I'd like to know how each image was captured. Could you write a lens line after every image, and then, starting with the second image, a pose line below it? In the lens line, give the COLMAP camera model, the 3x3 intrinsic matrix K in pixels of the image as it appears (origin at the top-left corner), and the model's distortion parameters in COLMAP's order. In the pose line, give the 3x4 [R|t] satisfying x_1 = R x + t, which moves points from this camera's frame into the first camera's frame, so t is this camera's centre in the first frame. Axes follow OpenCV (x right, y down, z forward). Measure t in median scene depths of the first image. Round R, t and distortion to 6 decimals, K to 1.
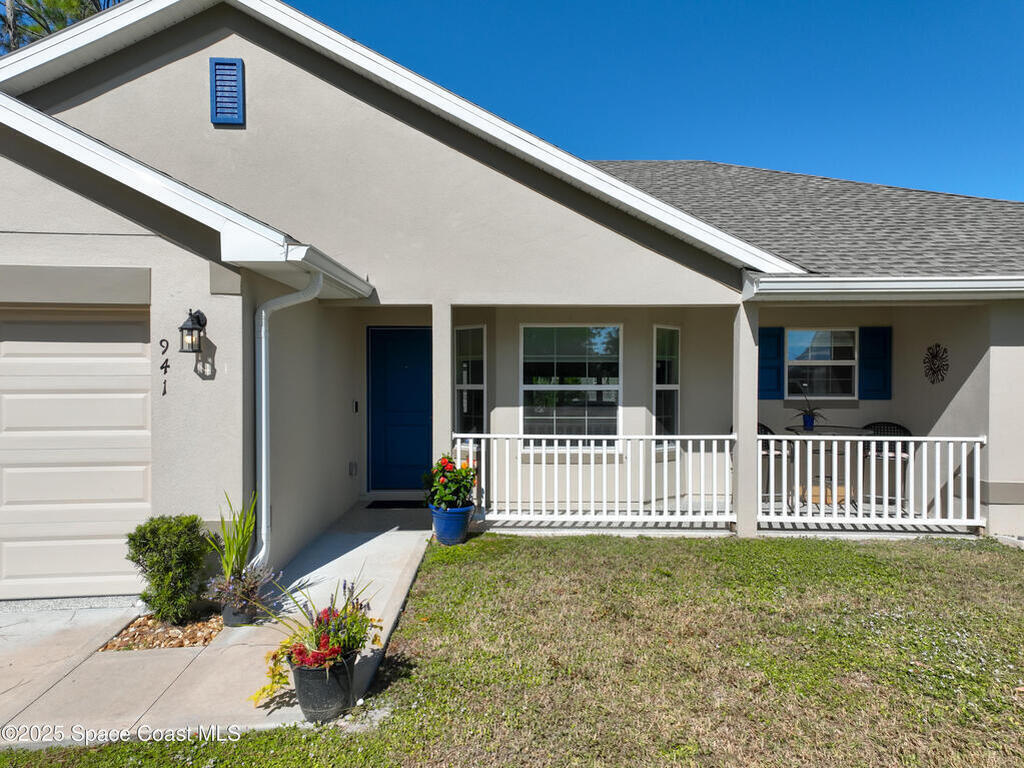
lens RADIAL K [[699.2, 0, 514.4], [0, 699.2, 390.9], [0, 0, 1]] dist [0.092016, 0.000853]
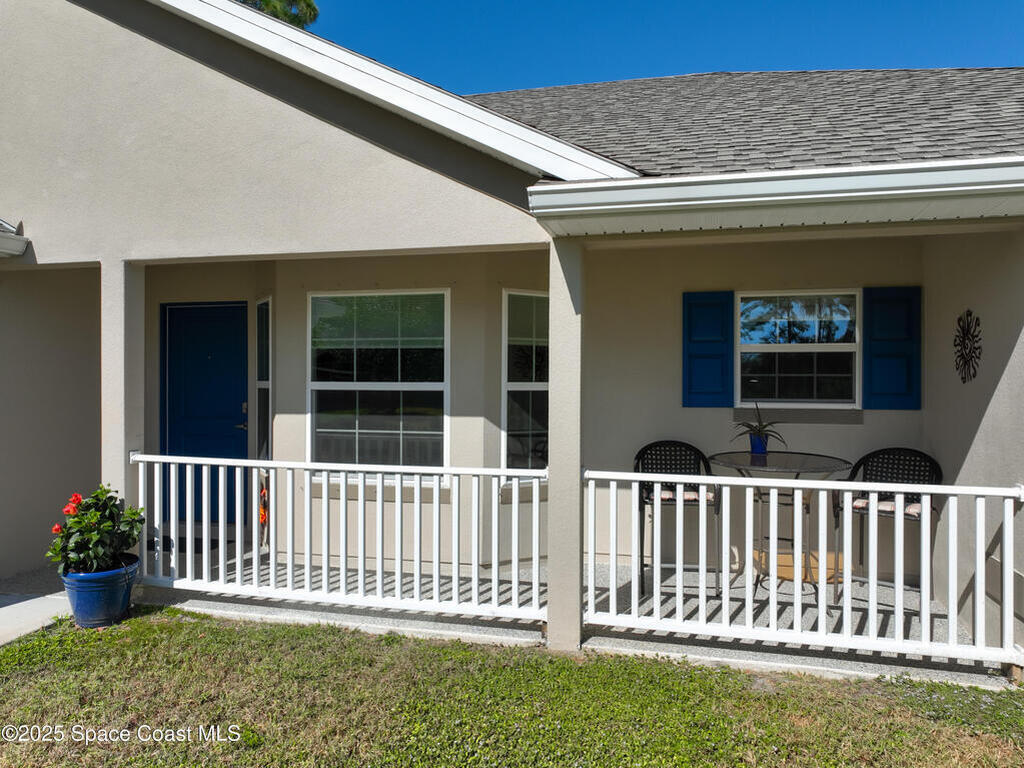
lens RADIAL K [[715.1, 0, 512.0], [0, 715.1, 384.0], [0, 0, 1]] dist [0.012099, 0.004396]
pose [[0.967591, 0.004082, -0.252488, 0.426982], [-0.005563, 0.999971, -0.005153, -0.004781], [0.252460, 0.006390, 0.967586, 0.423140]]
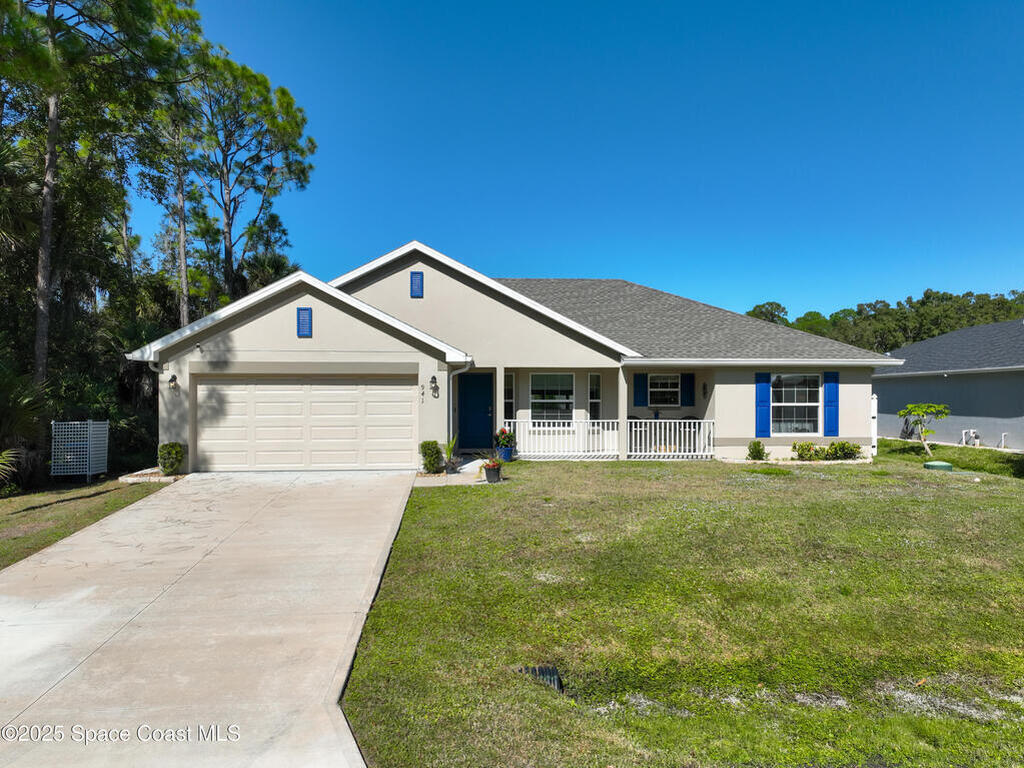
lens RADIAL K [[699.2, 0, 514.4], [0, 699.2, 390.9], [0, 0, 1]] dist [0.092016, 0.000853]
pose [[0.999303, -0.000843, 0.037318, -0.142918], [0.001648, 0.999766, -0.021549, 0.013238], [-0.037291, 0.021595, 0.999071, -1.426419]]
